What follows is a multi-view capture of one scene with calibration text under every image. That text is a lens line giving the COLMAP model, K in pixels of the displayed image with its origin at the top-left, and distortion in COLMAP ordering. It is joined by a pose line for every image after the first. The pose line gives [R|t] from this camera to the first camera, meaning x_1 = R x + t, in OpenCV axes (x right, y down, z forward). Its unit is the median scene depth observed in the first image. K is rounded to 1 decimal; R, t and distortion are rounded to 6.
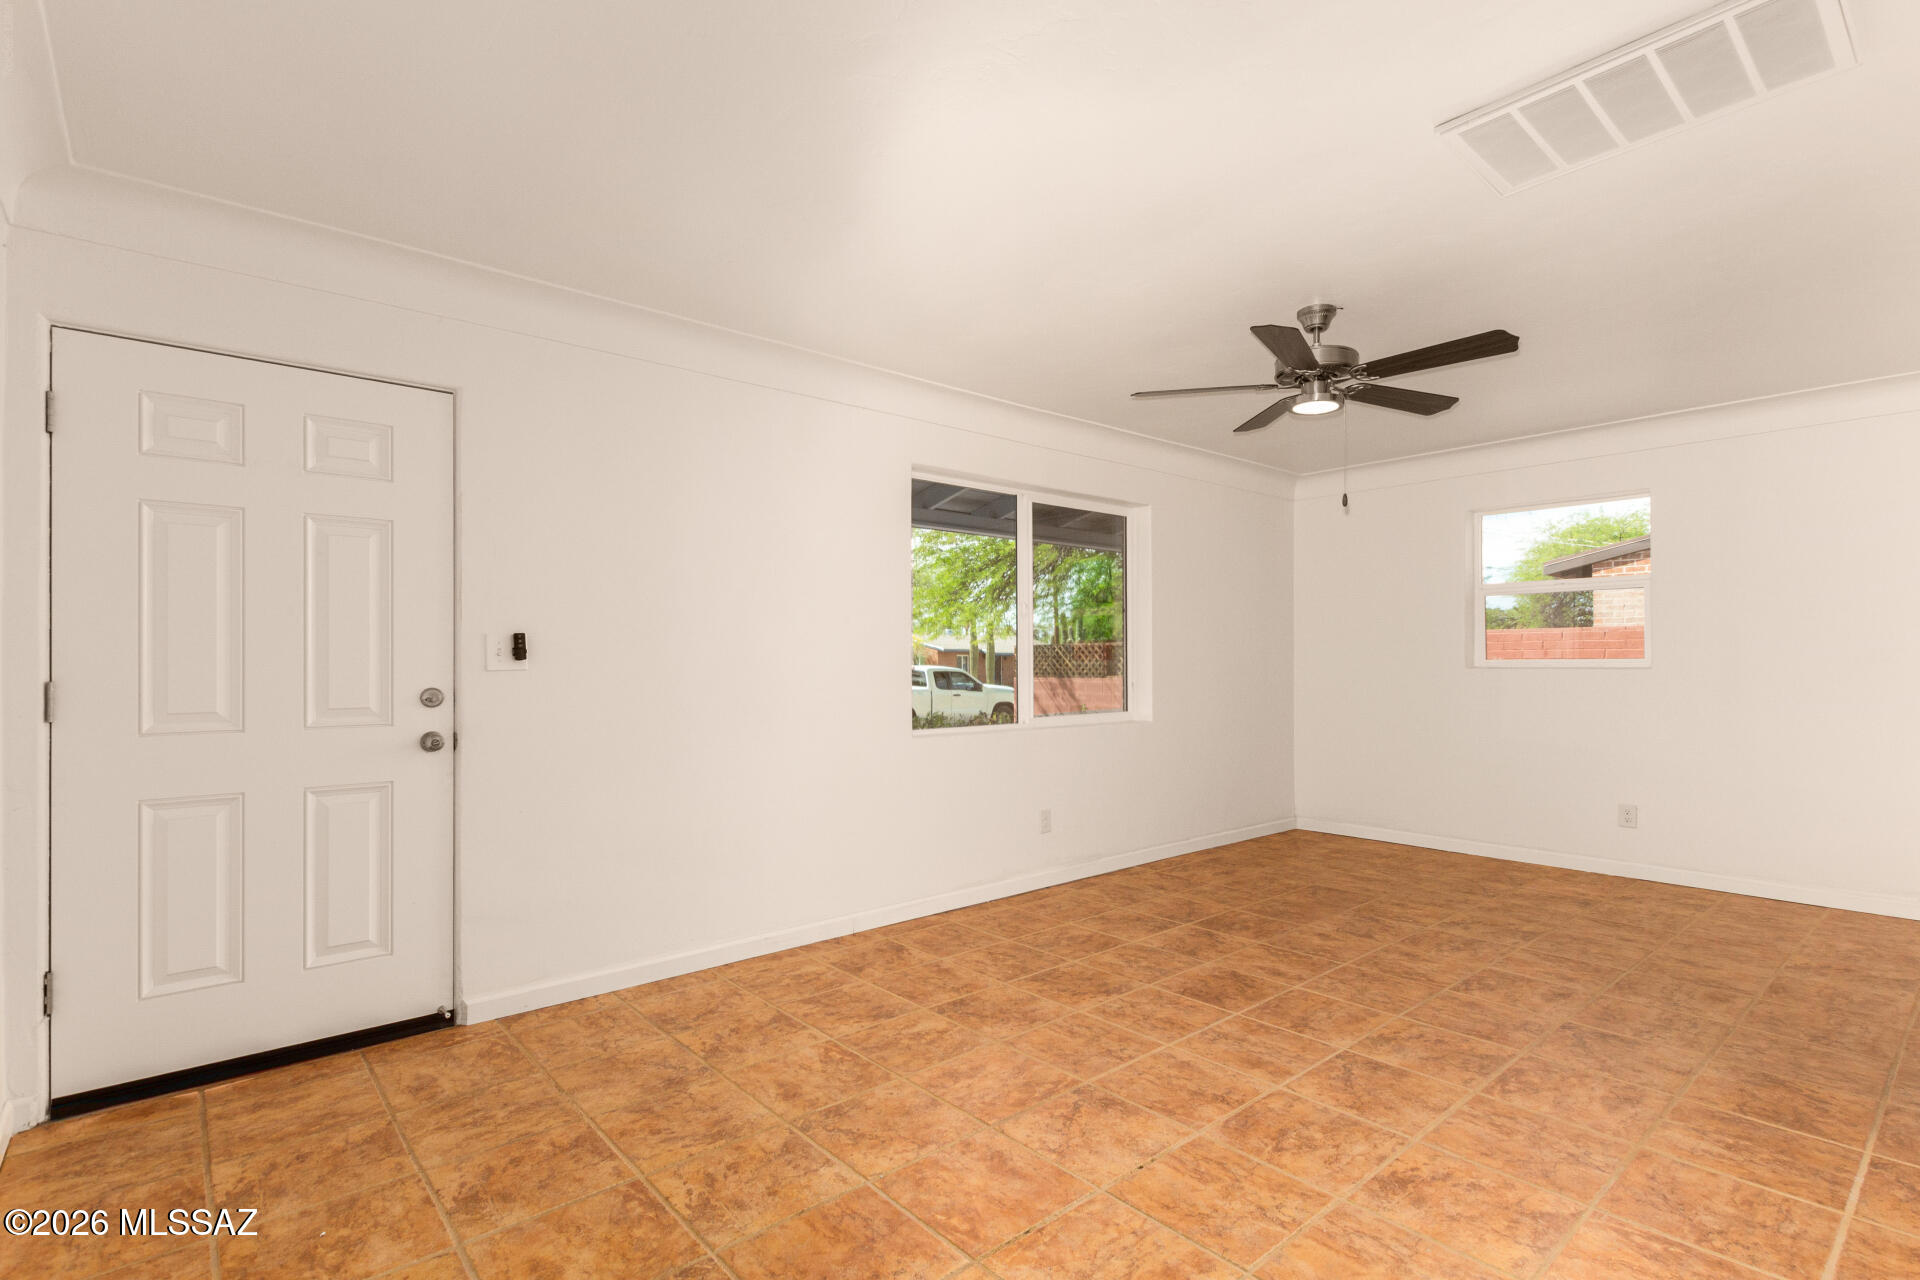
lens RADIAL K [[912.9, 0, 982.3], [0, 912.9, 661.0], [0, 0, 1]] dist [0.008996, -0.001269]
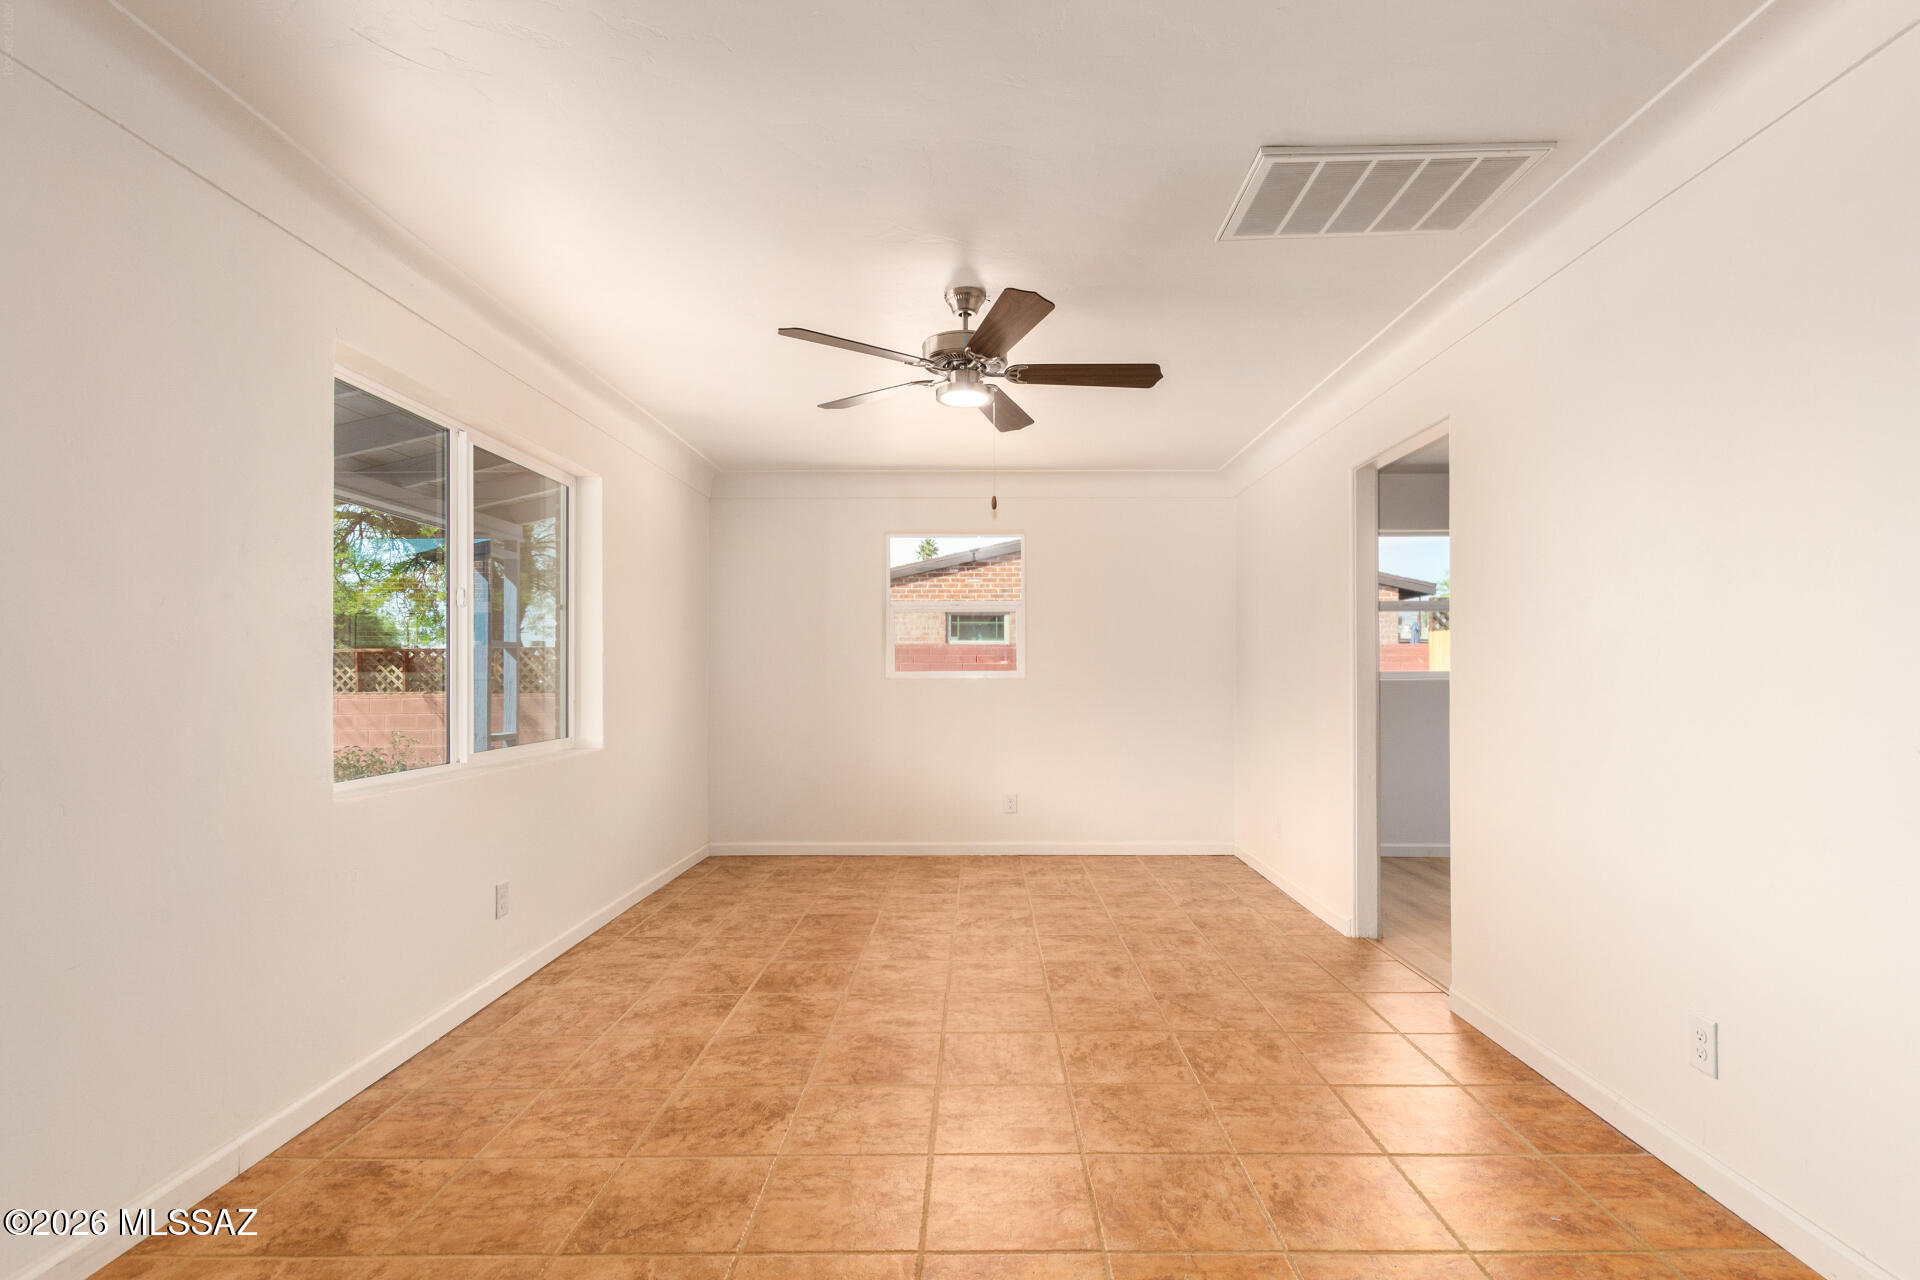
lens RADIAL K [[906.0, 0, 982.5], [0, 906.0, 672.1], [0, 0, 1]] dist [0.004421, 0.000041]
pose [[0.659967, 0.002502, 0.751290, -0.258559], [-0.002557, 0.999996, -0.001085, 0.000490], [-0.751290, -0.001205, 0.659971, 0.320276]]
